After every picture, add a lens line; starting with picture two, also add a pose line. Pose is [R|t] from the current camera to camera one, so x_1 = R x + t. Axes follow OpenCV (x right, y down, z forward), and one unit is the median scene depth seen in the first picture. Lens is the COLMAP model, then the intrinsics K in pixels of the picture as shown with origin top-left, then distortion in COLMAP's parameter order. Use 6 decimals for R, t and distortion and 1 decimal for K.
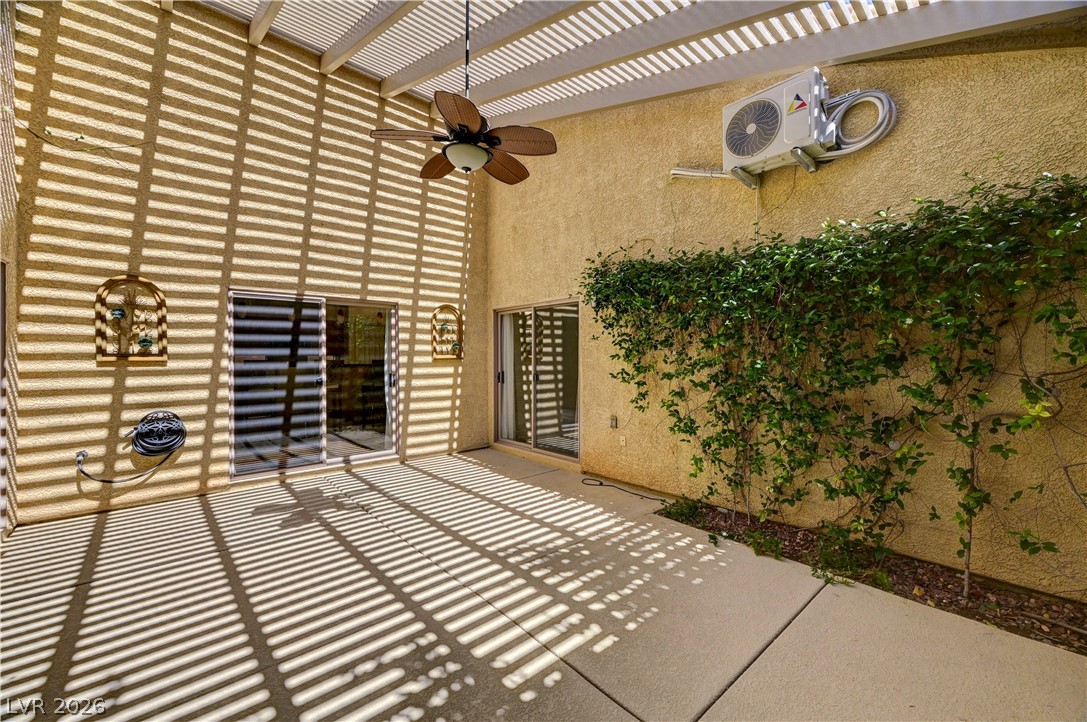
lens RADIAL K [[437.5, 0, 542.4], [0, 437.5, 358.5], [0, 0, 1]] dist [0.002342, 0.000038]
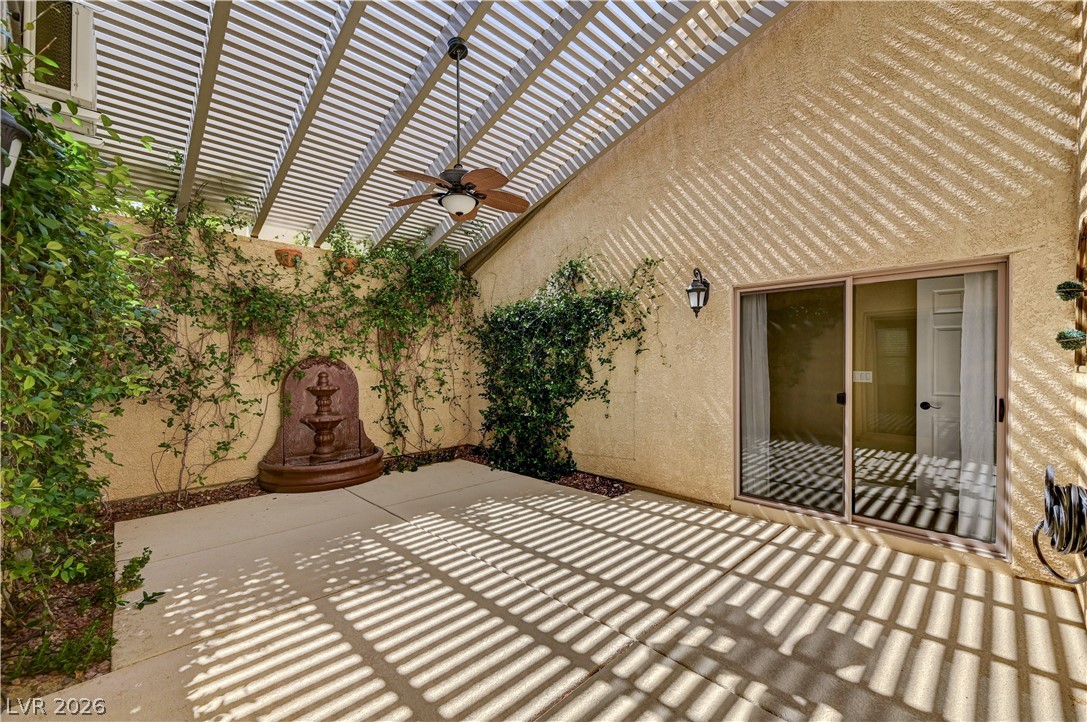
lens RADIAL K [[452.6, 0, 544.6], [0, 452.6, 360.6], [0, 0, 1]] dist [-0.000469, -0.000029]
pose [[-0.998929, 0.004635, -0.046041, -0.298762], [0.004484, 0.999984, 0.003381, -0.016728], [0.046056, 0.003171, -0.998934, 1.937093]]
